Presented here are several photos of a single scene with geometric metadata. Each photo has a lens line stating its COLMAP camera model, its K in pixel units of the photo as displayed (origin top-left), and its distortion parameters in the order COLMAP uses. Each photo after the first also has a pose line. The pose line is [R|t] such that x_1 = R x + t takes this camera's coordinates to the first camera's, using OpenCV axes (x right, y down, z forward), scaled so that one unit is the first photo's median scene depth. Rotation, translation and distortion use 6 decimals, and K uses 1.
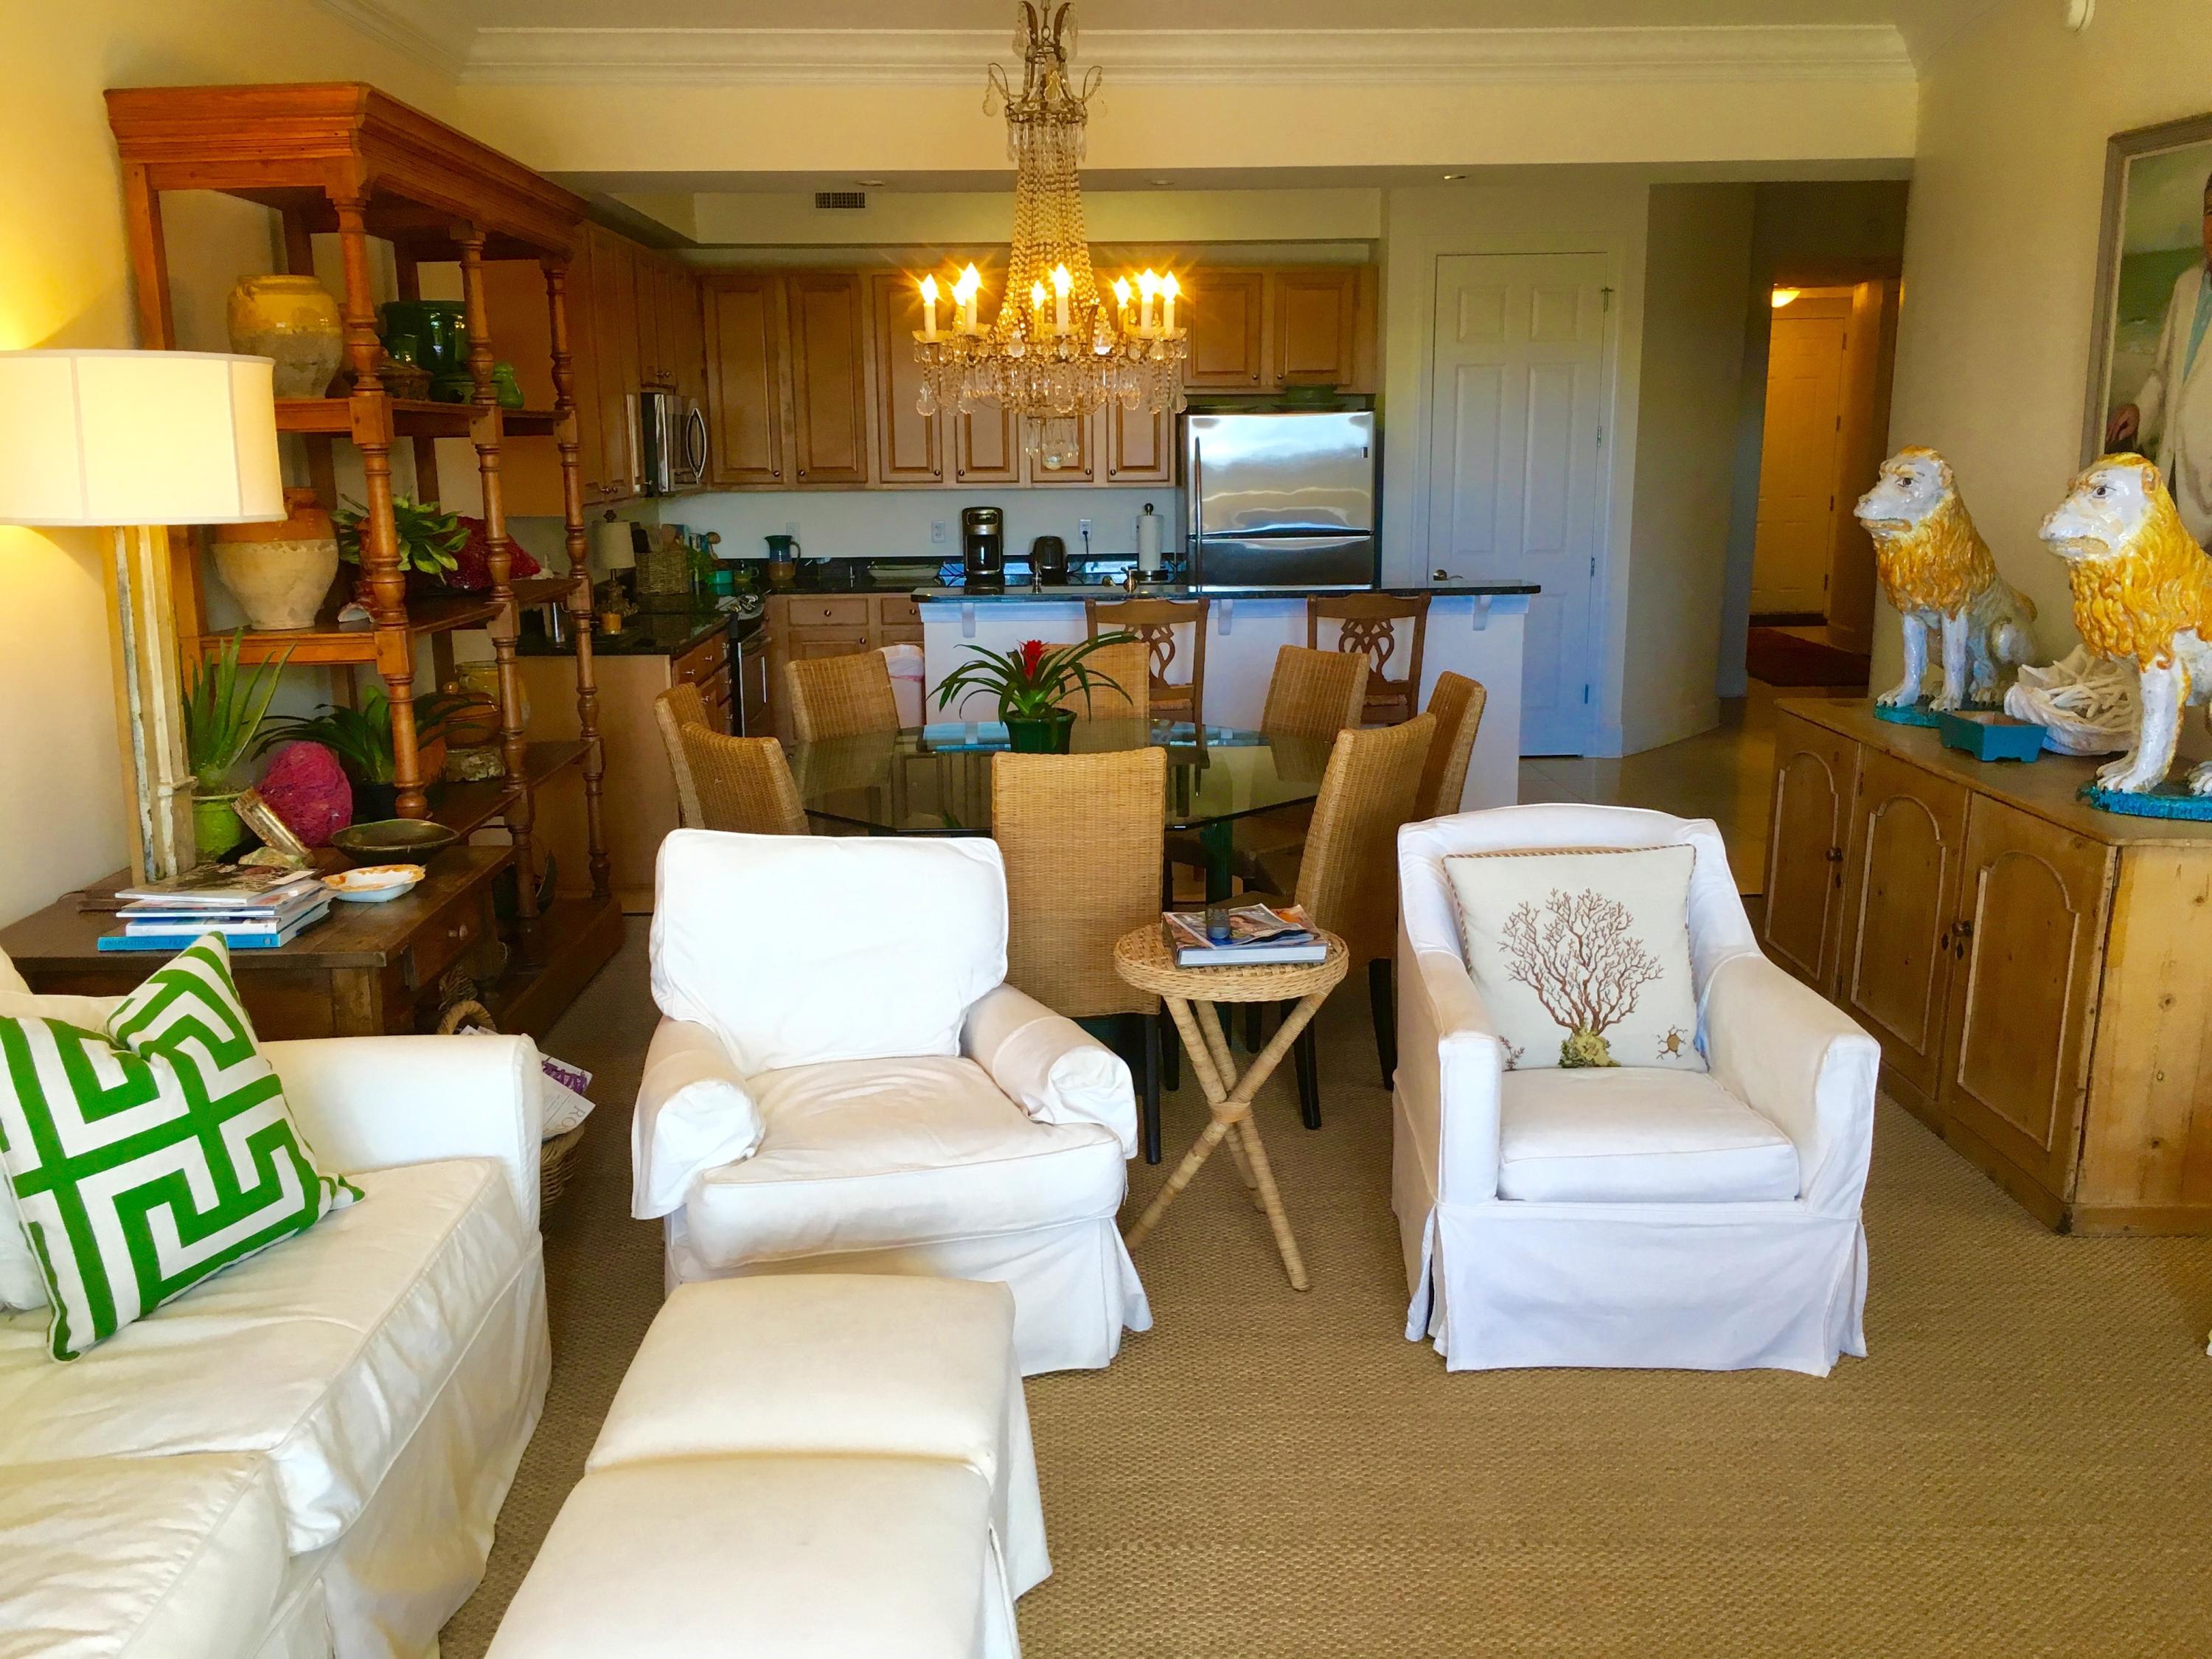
lens RADIAL K [[1825.5, 0, 1106.0], [0, 1825.5, 829.5], [0, 0, 1]] dist [0.069478, -0.102766]
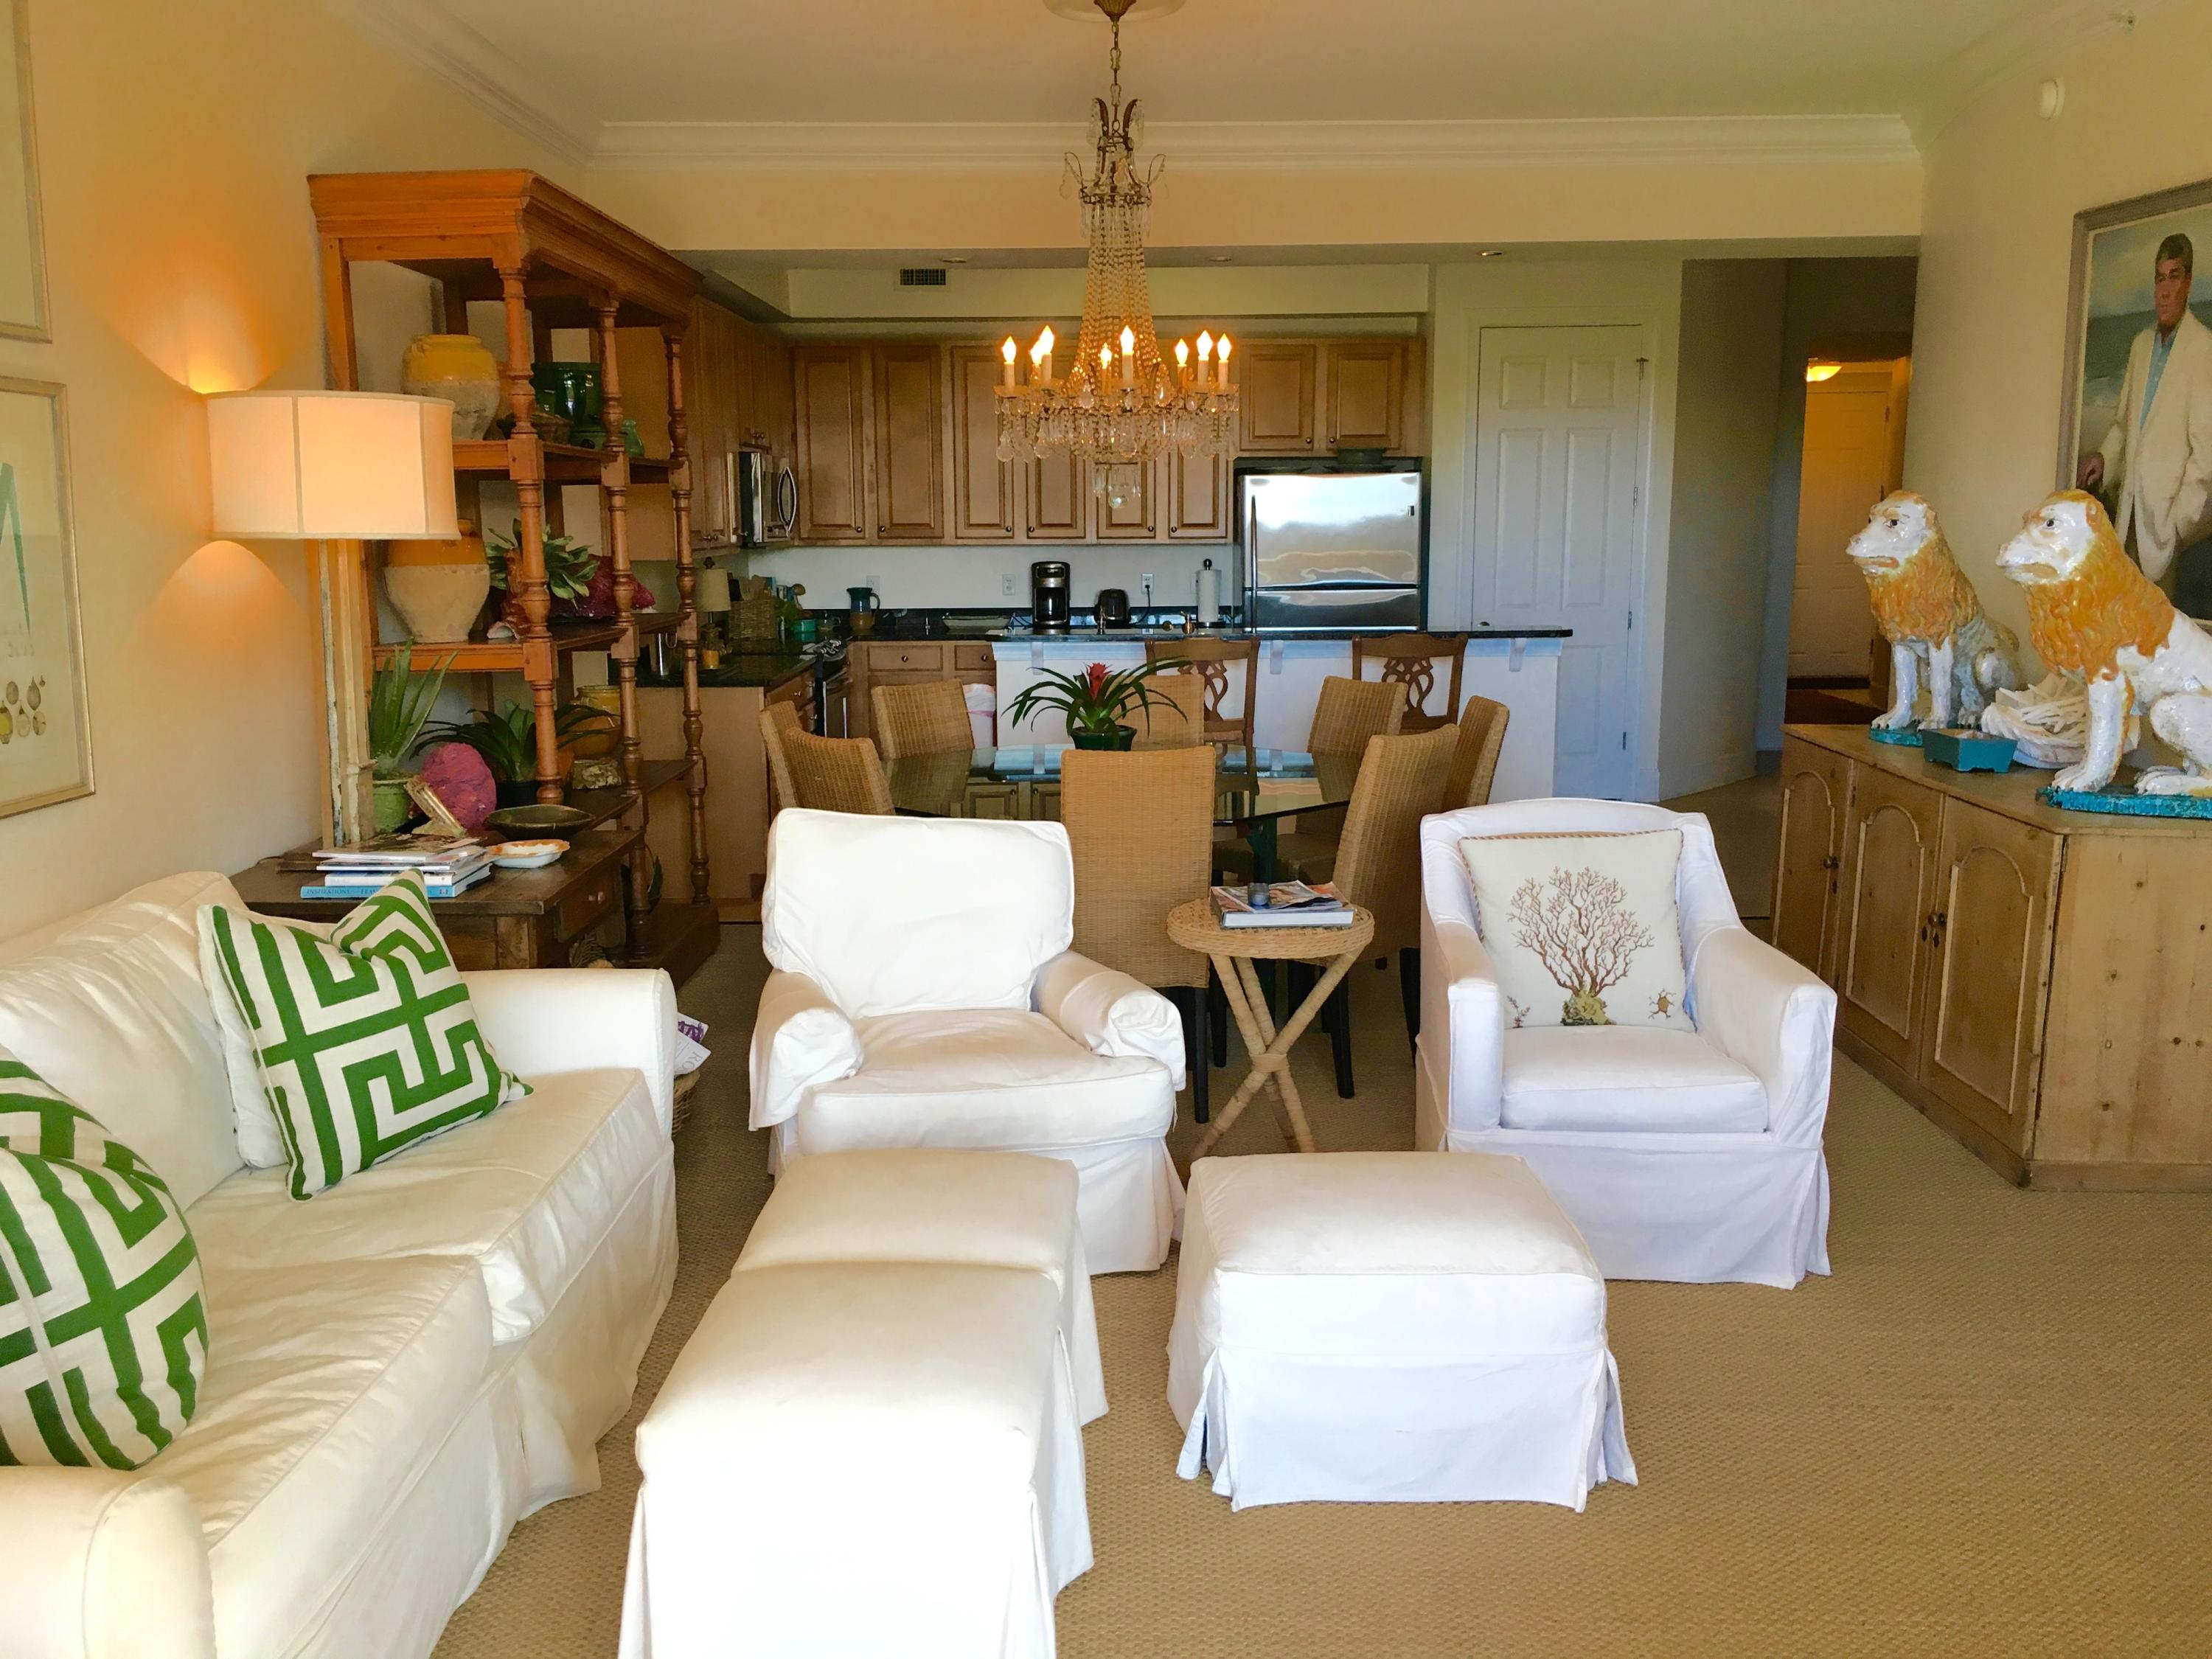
lens RADIAL K [[1846.4, 0, 1106.0], [0, 1846.4, 829.5], [0, 0, 1]] dist [0.069110, -0.106515]
pose [[0.999405, 0.009411, -0.033197, 0.003511], [-0.010882, 0.998955, -0.044395, 0.055118], [0.032744, 0.044730, 0.998462, -0.133582]]
